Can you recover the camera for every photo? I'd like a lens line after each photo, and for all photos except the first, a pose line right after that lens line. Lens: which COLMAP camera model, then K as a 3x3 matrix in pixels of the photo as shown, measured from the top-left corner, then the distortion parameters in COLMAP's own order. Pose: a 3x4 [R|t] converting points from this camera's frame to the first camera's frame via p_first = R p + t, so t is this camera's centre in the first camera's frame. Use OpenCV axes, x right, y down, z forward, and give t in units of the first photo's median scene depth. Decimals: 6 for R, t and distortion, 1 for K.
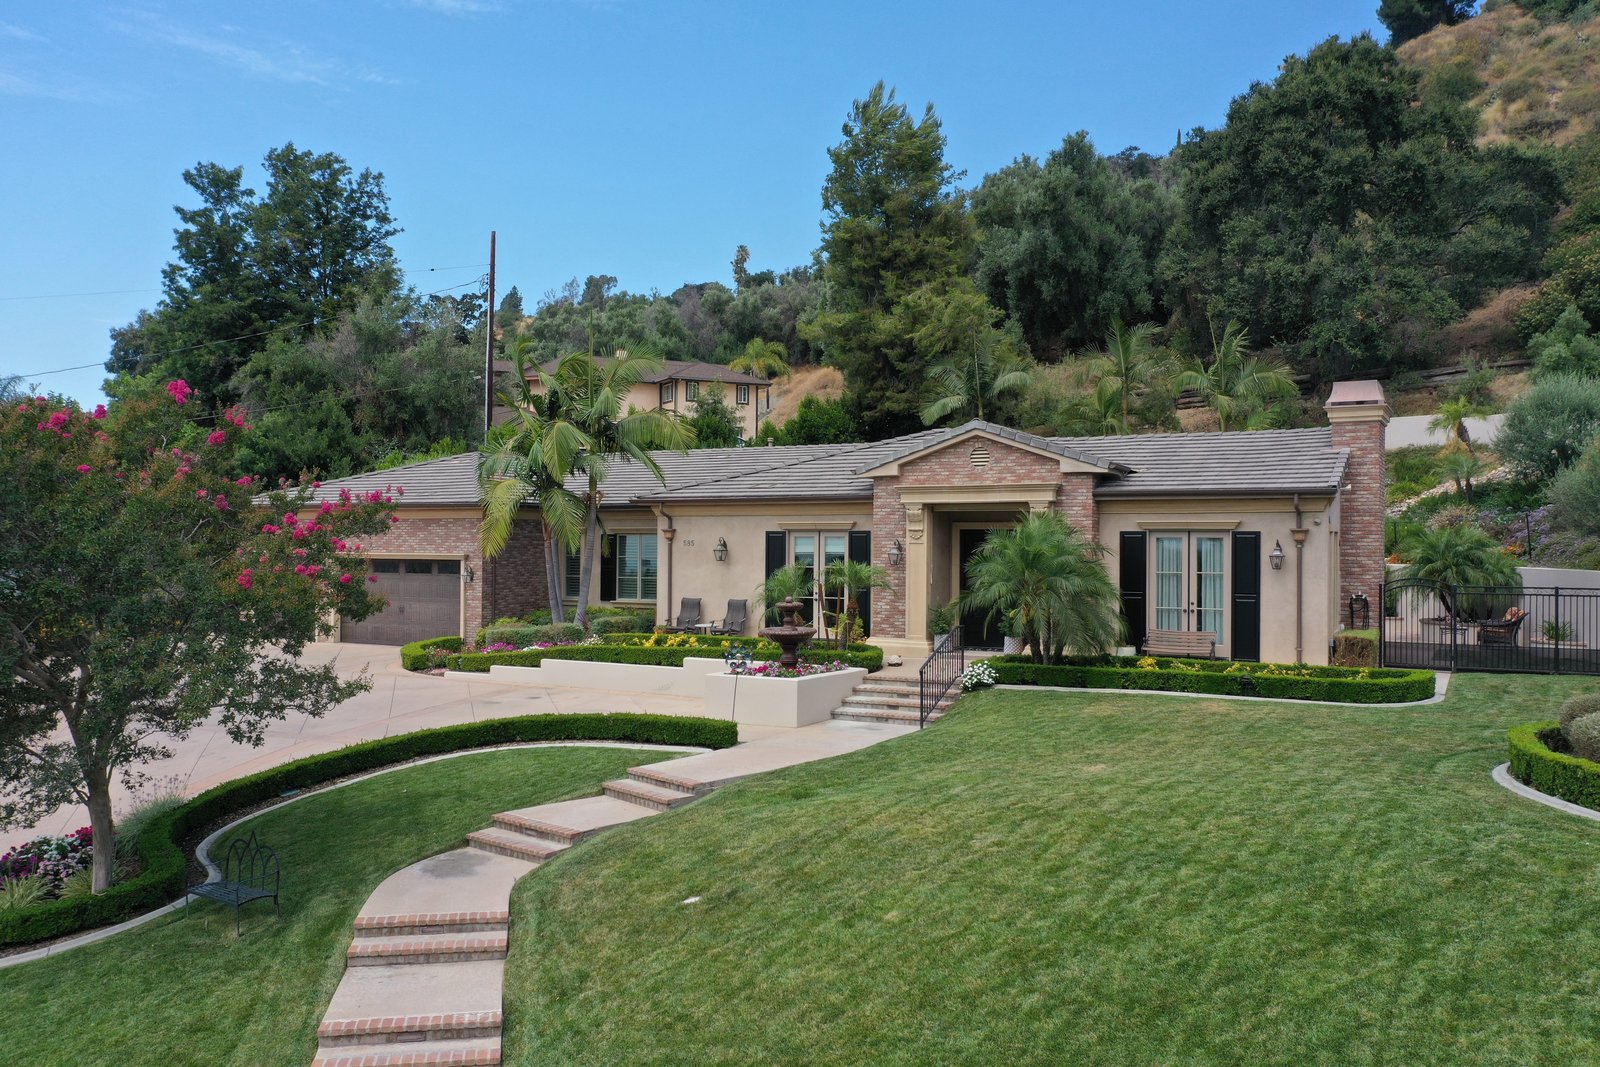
lens RADIAL K [[1299.8, 0, 800.0], [0, 1299.8, 533.5], [0, 0, 1]] dist [-0.004586, 0.002027]
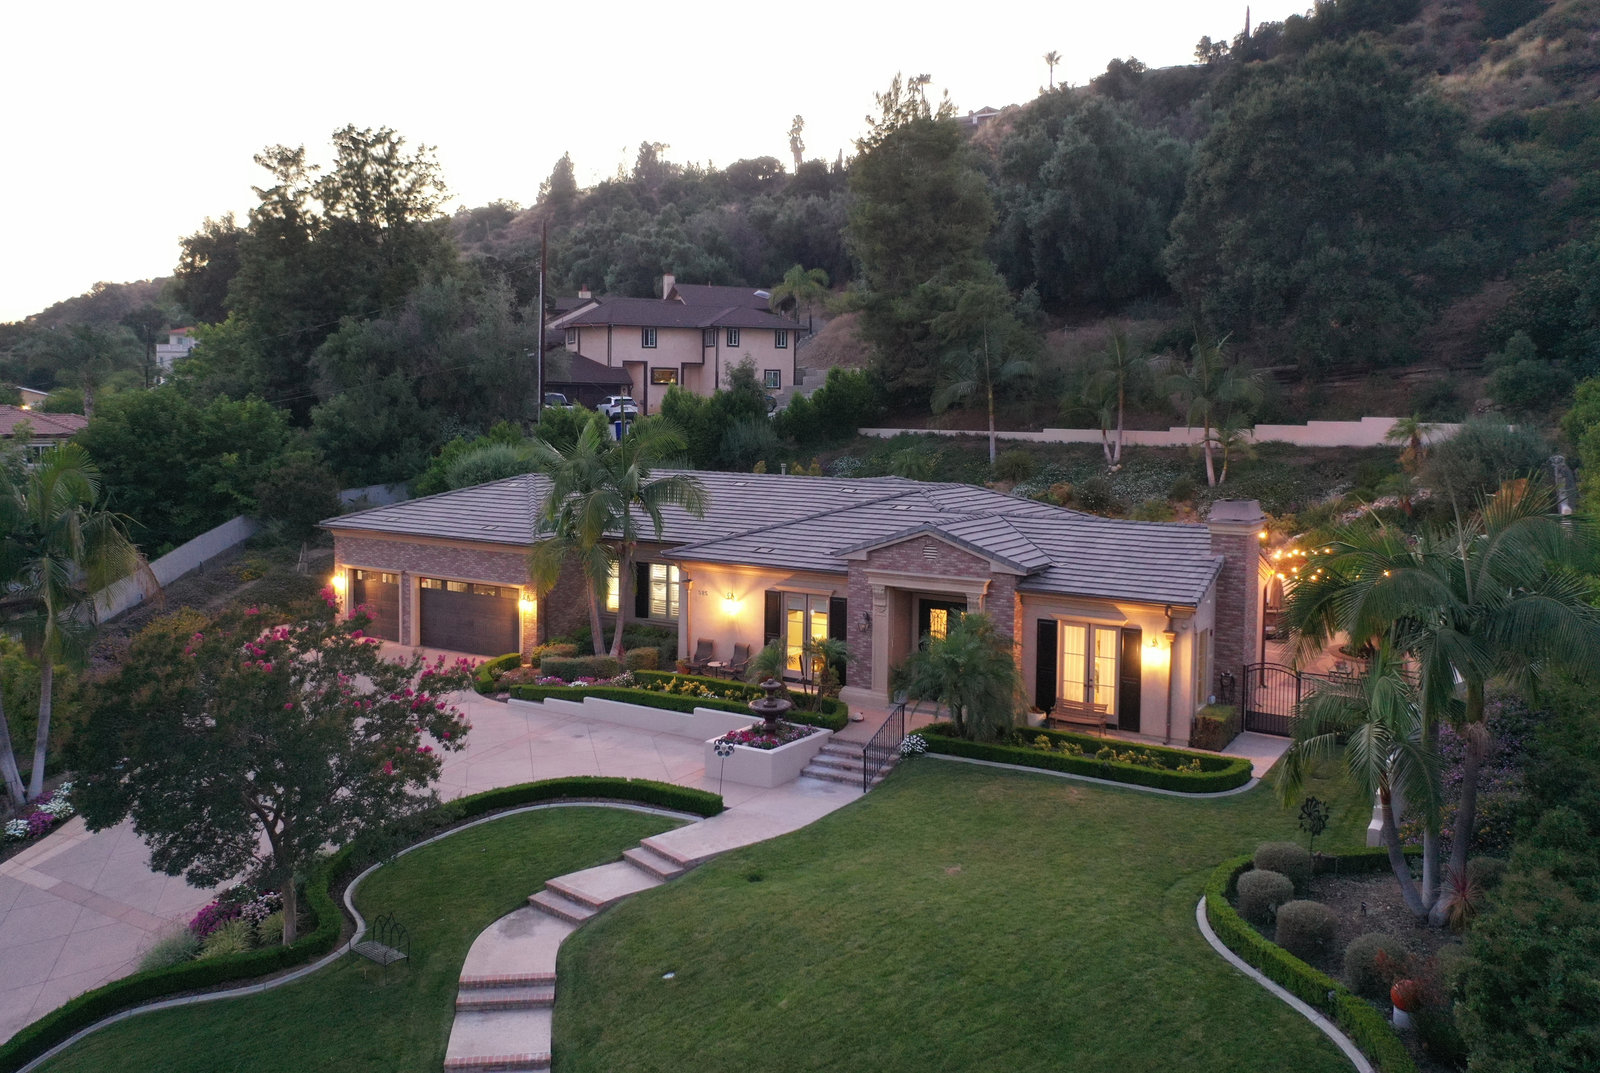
lens RADIAL K [[1364.5, 0, 799.7], [0, 1364.5, 478.3], [0, 0, 1]] dist [-0.005353, -0.004179]
pose [[0.998739, 0.007308, -0.049671, 0.042076], [-0.003584, 0.997203, 0.074653, -0.122406], [0.050078, -0.074381, 0.995972, -0.165098]]
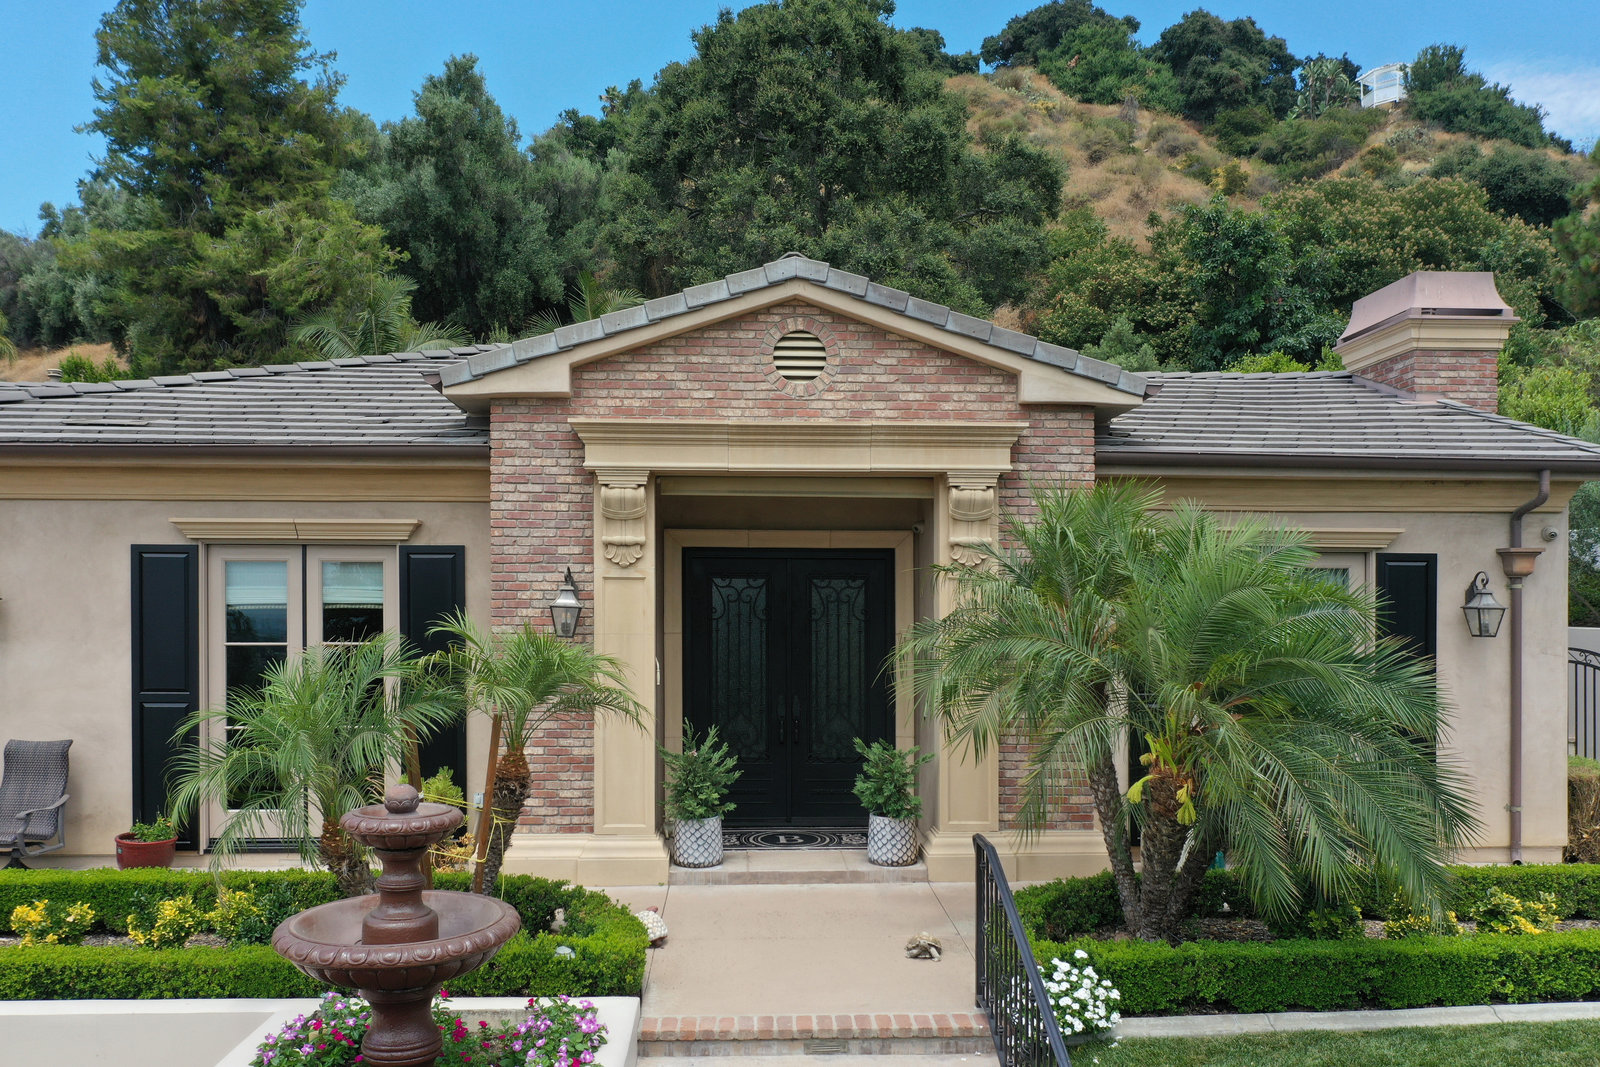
lens RADIAL K [[1274.4, 0, 800.3], [0, 1274.4, 617.0], [0, 0, 1]] dist [-0.006914, 0.005434]
pose [[0.843643, -0.007587, 0.536851, -0.035337], [-0.004570, 0.999762, 0.021312, 0.005832], [-0.536885, -0.020433, 0.843408, 0.367171]]
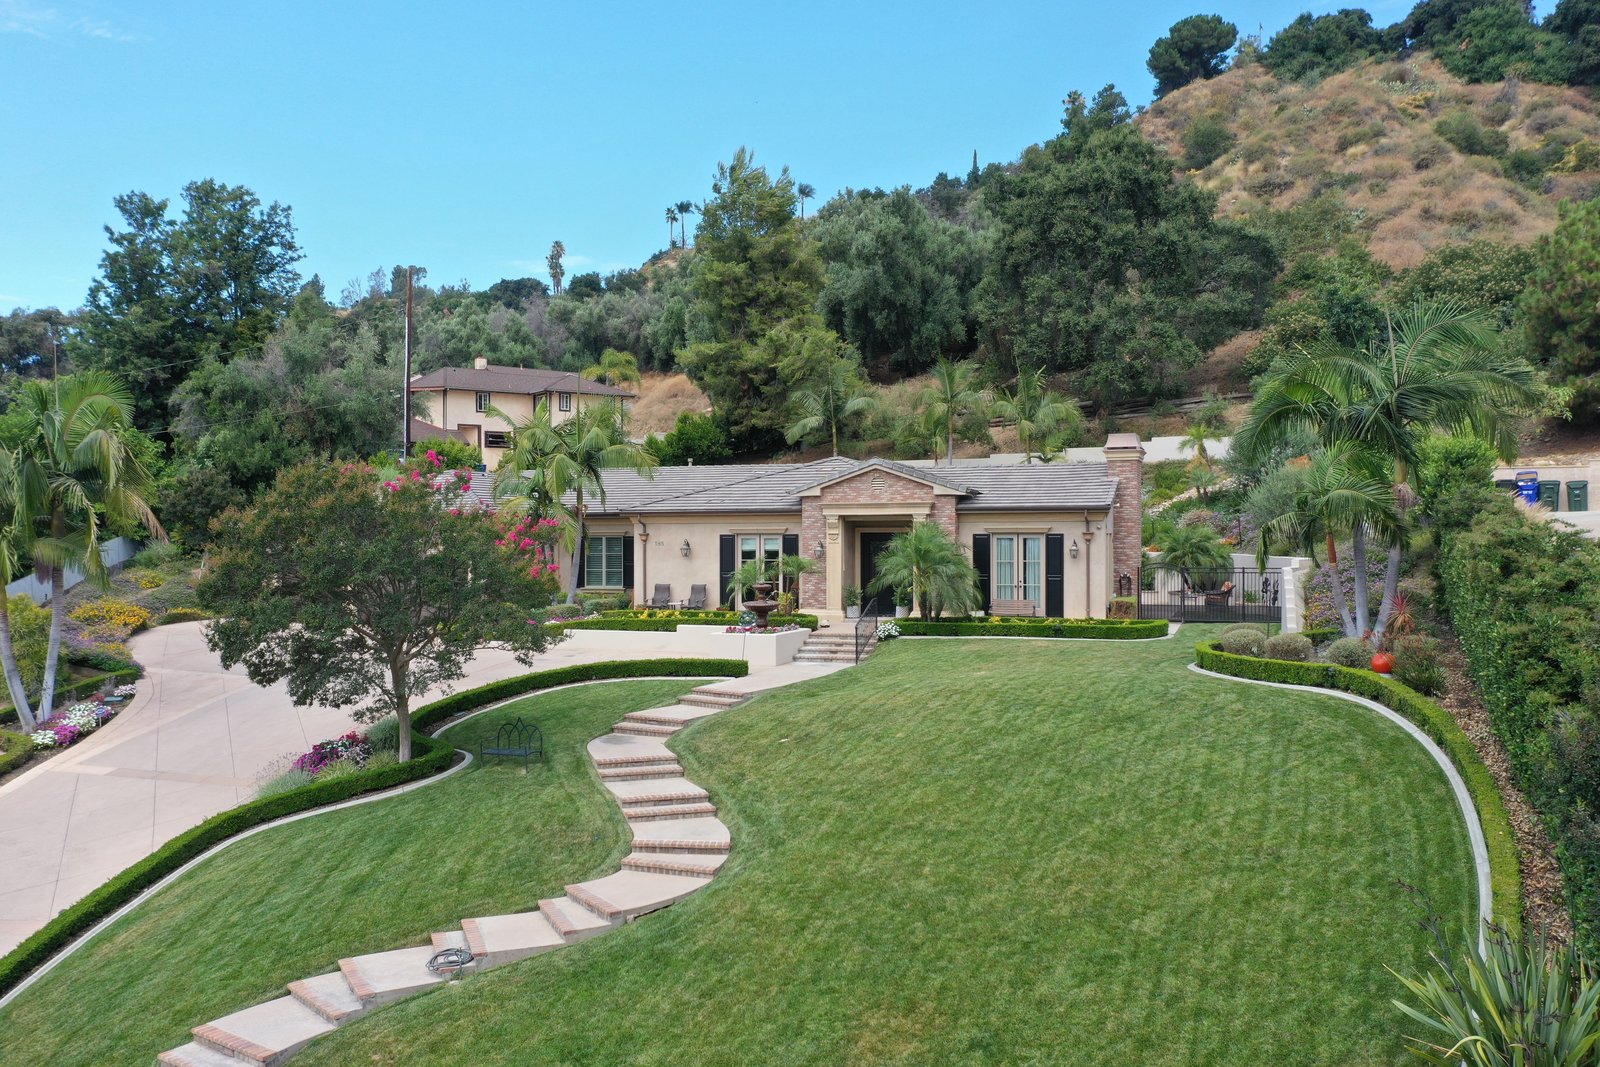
lens RADIAL K [[1319.7, 0, 805.6], [0, 1319.7, 538.4], [0, 0, 1]] dist [0.003817, 0.001630]
pose [[0.987012, -0.010103, 0.160328, -0.097010], [0.007994, 0.999873, 0.013792, -0.009863], [-0.160447, -0.012331, 0.986967, -0.241980]]
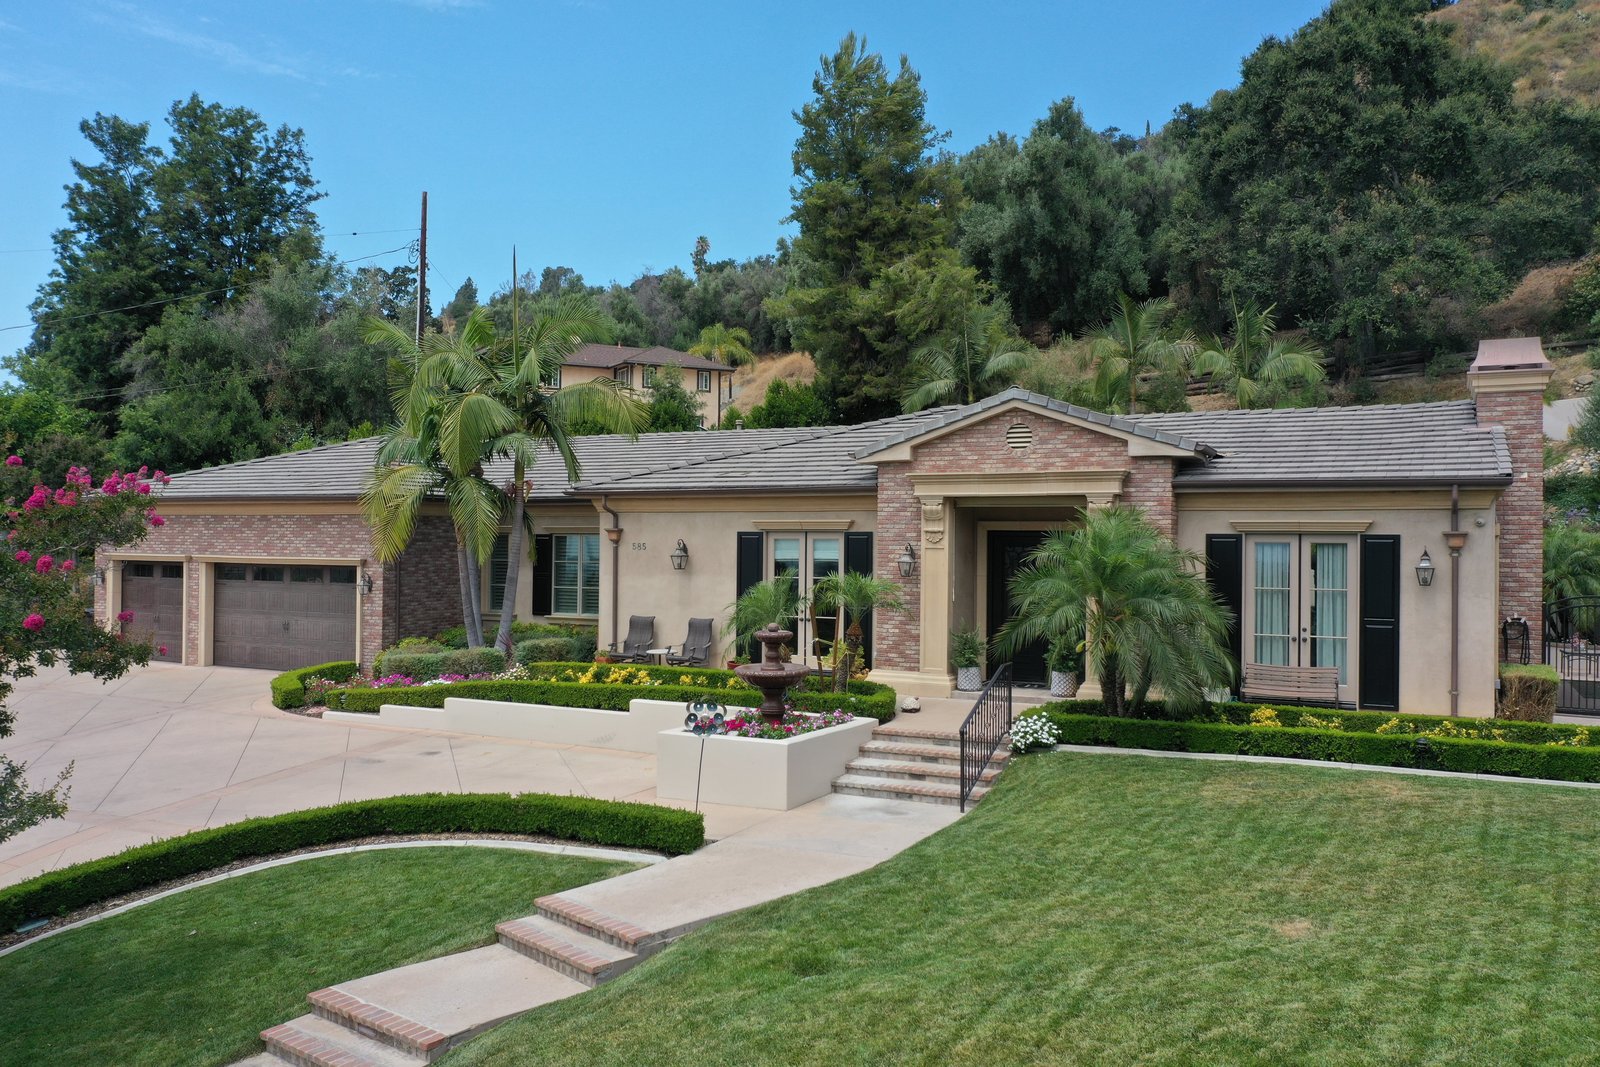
lens RADIAL K [[1281.9, 0, 805.2], [0, 1281.9, 537.1], [0, 0, 1]] dist [-0.009722, 0.004392]
pose [[0.999327, 0.002006, 0.036620, -0.008147], [-0.002211, 0.999982, 0.005575, -0.001822], [-0.036608, -0.005652, 0.999314, 0.134912]]
